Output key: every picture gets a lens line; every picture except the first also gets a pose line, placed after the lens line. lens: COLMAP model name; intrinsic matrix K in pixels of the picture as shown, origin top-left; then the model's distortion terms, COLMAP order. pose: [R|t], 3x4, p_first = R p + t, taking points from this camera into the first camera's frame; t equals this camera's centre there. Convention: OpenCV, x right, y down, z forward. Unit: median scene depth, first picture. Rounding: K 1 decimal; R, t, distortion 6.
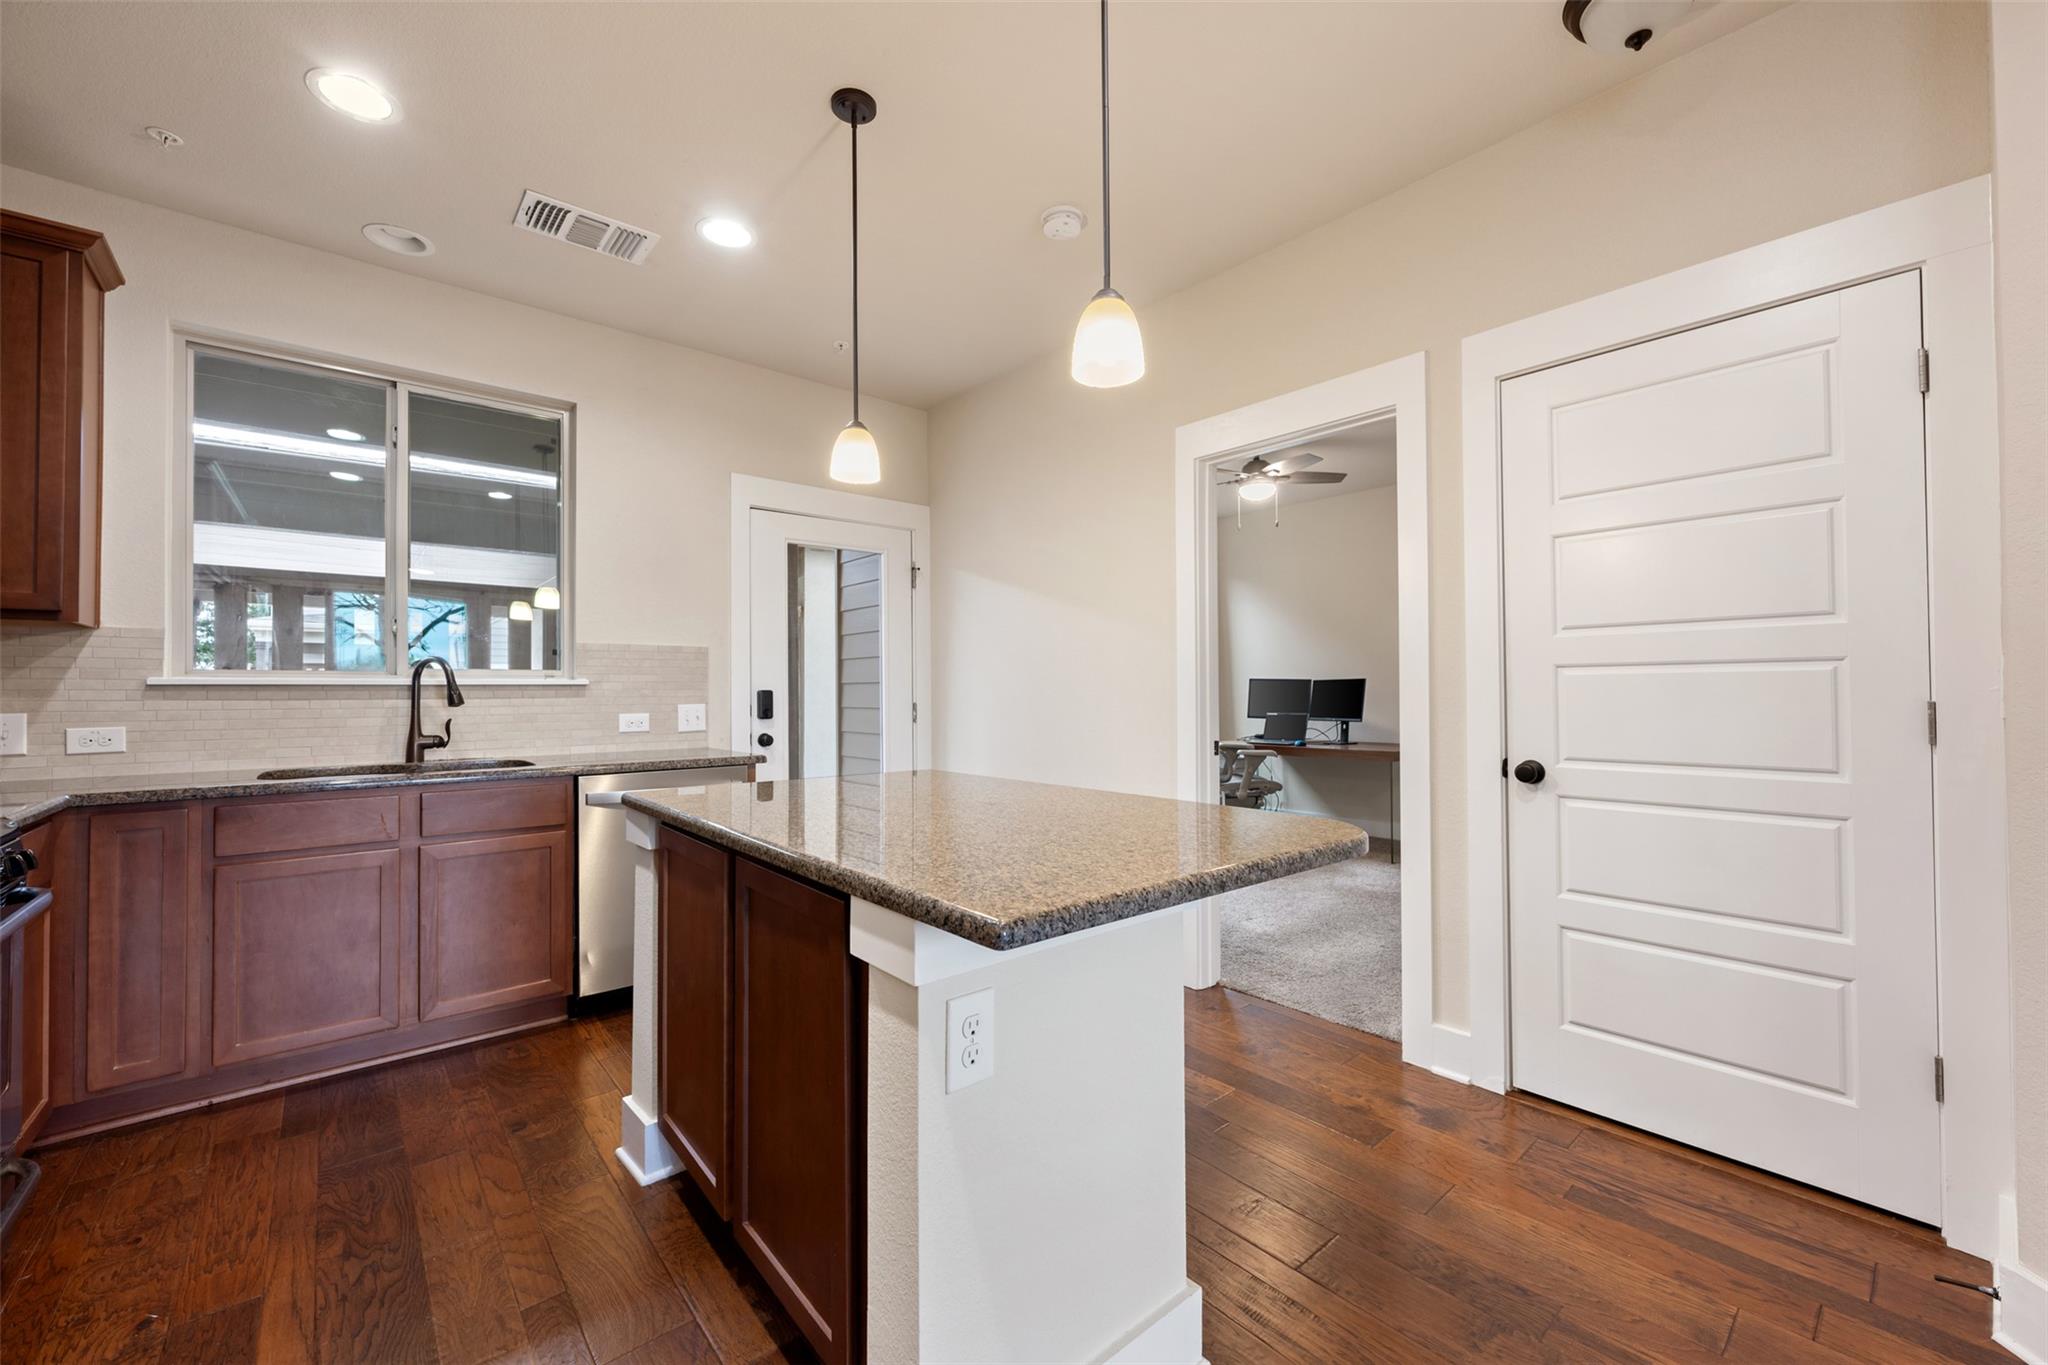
lens RADIAL K [[804.5, 0, 1021.4], [0, 804.5, 681.4], [0, 0, 1]] dist [-0.000668, 0.000107]
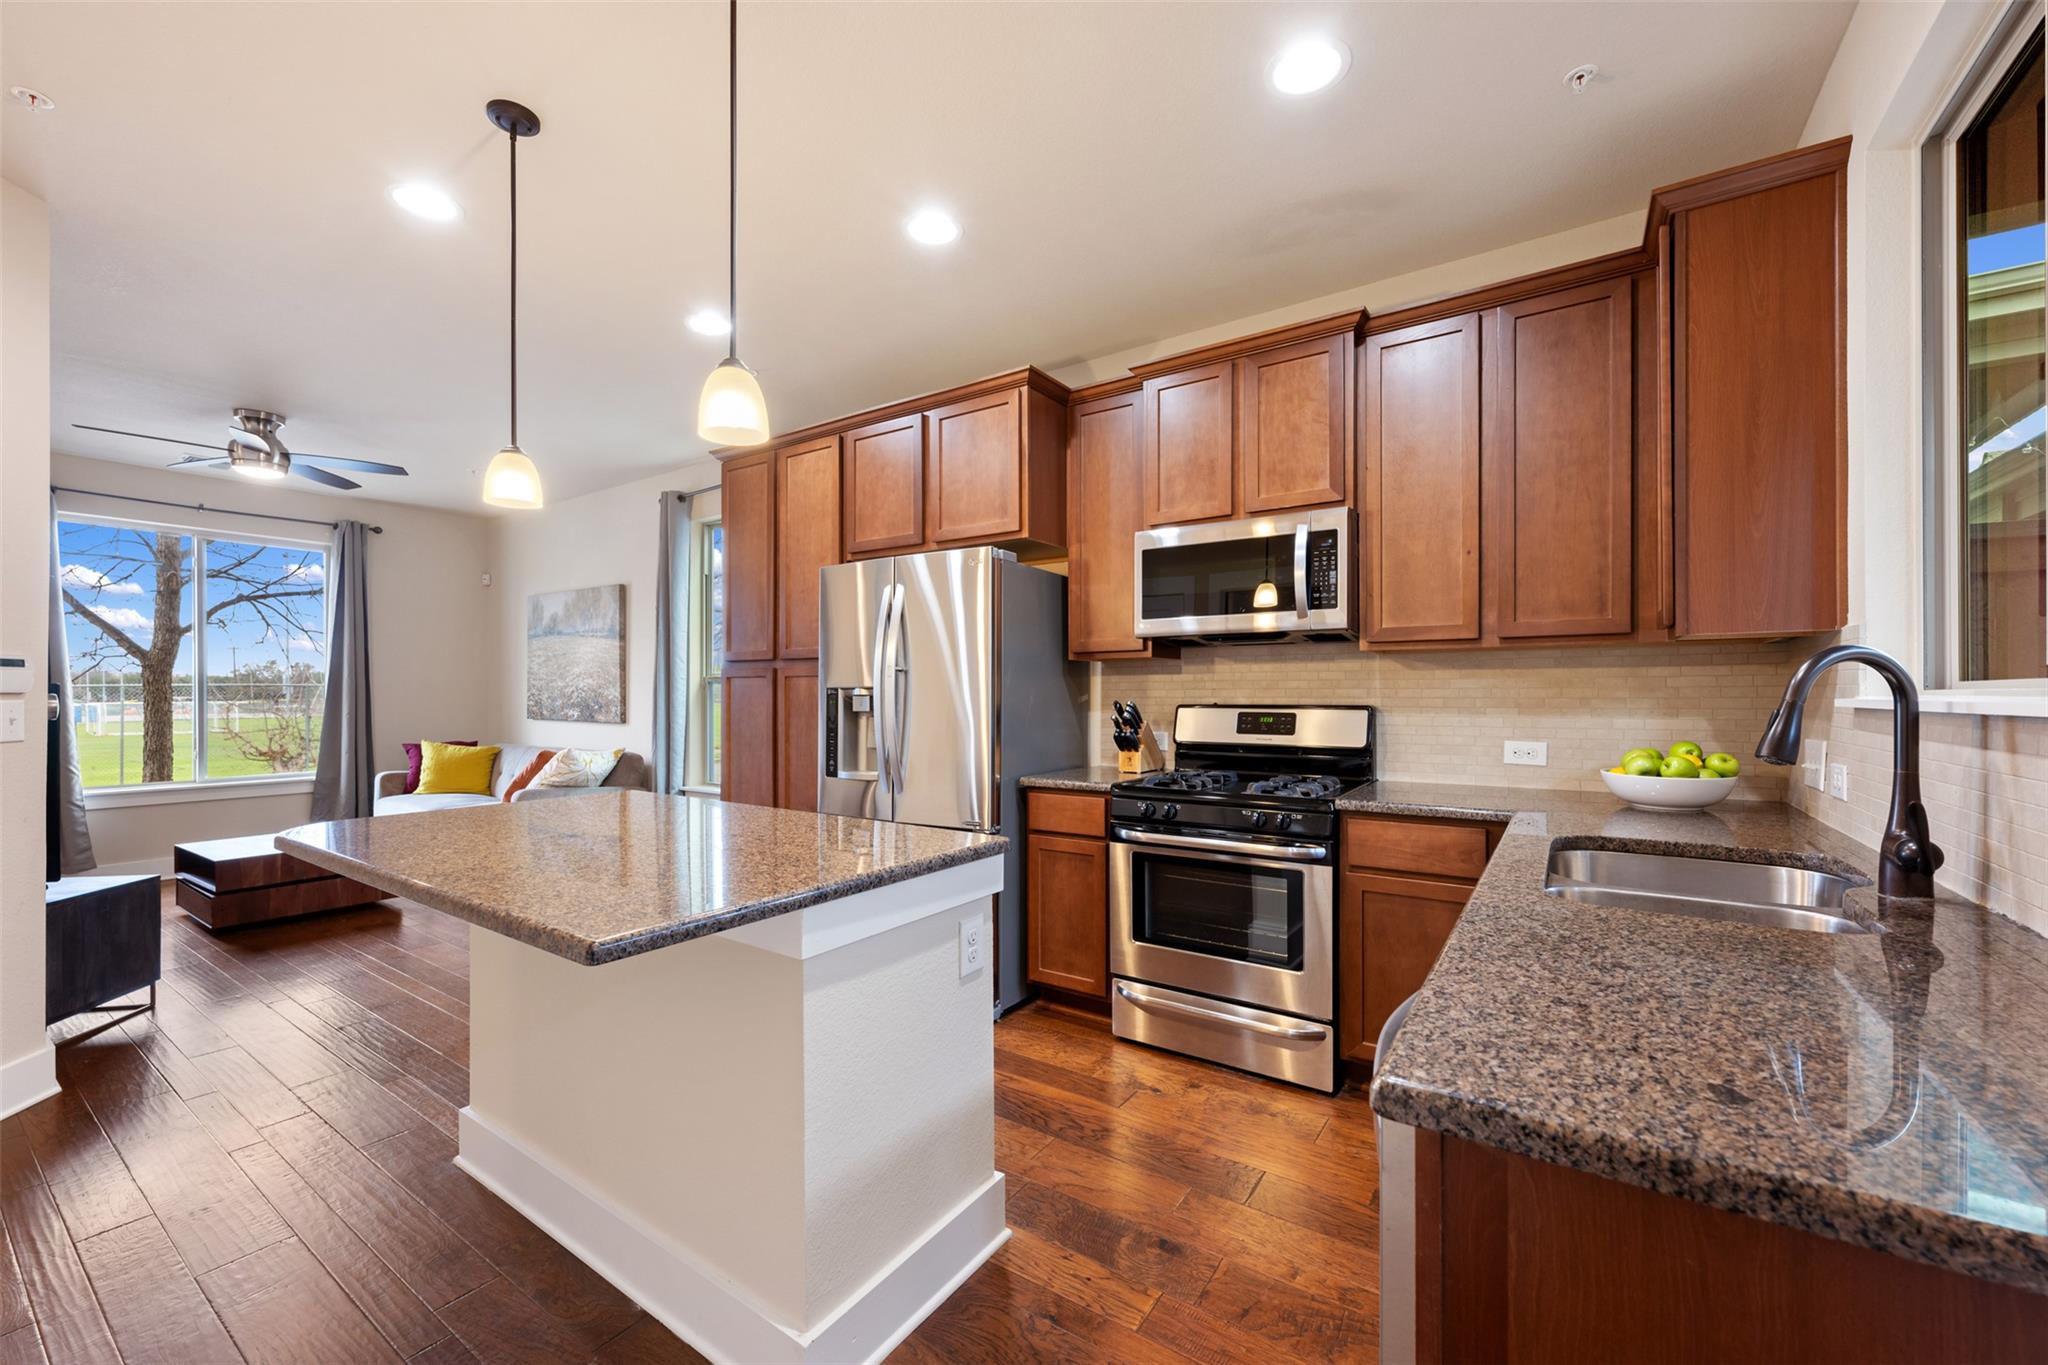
lens RADIAL K [[812.7, 0, 1020.8], [0, 812.7, 691.6], [0, 0, 1]] dist [-0.000568, -0.000327]
pose [[-0.966091, 0.006808, -0.258111, -0.199415], [0.010740, 0.999847, -0.013827, -0.006628], [0.257977, -0.016130, -0.966016, 1.333850]]
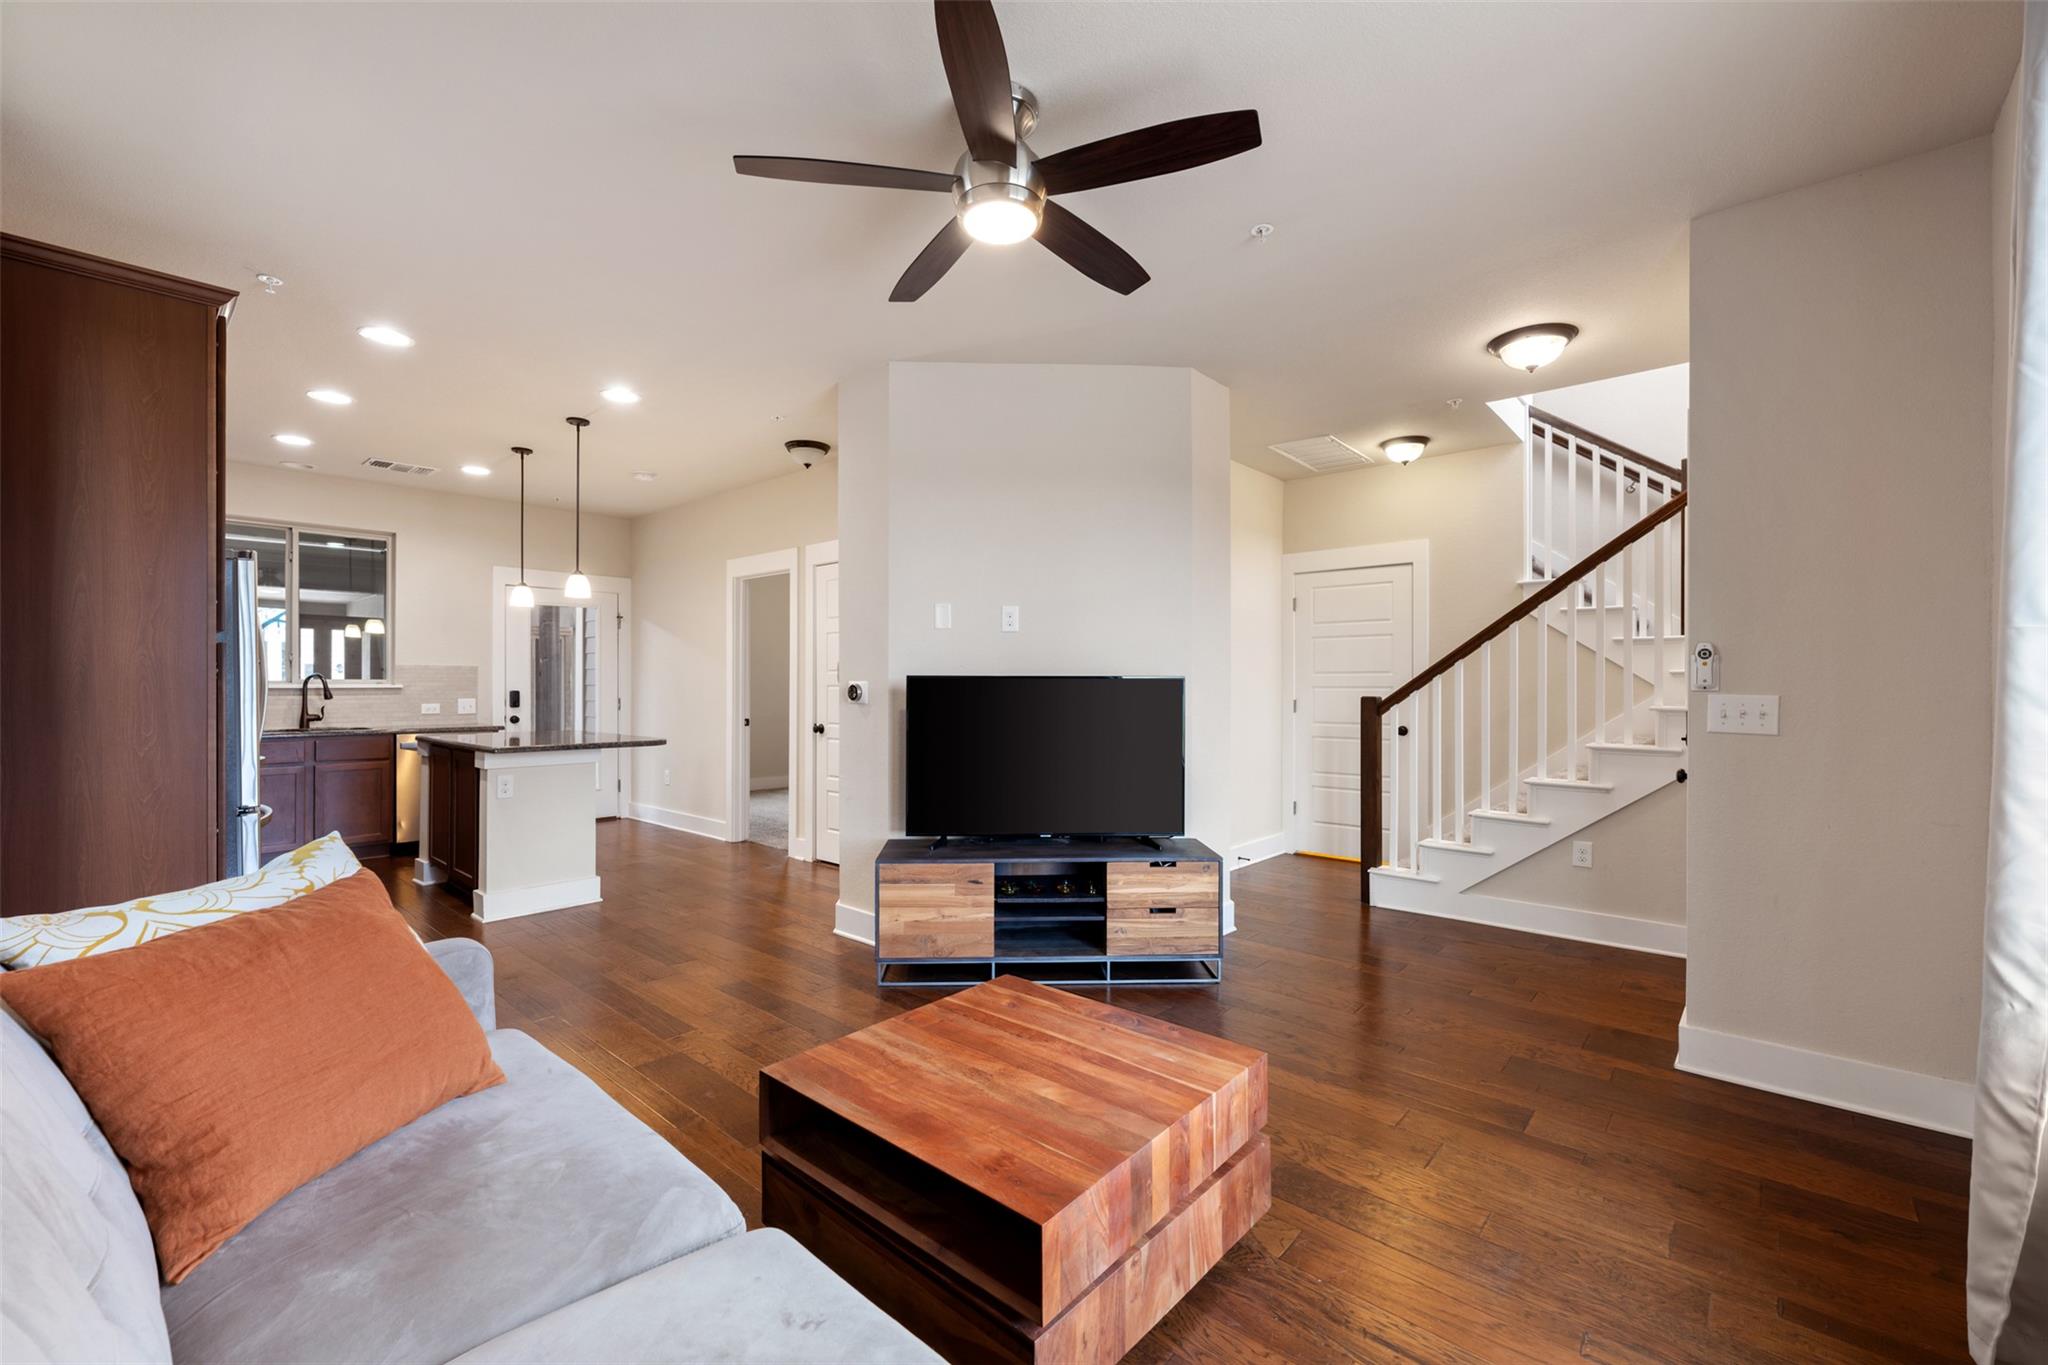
lens RADIAL K [[841.3, 0, 1022.4], [0, 841.3, 681.2], [0, 0, 1]] dist [-0.001094, 0.000255]
pose [[0.990986, 0.008082, 0.133720, 0.711191], [-0.009137, 0.999932, 0.007274, -0.044513], [-0.133652, -0.008430, 0.990992, -1.278676]]
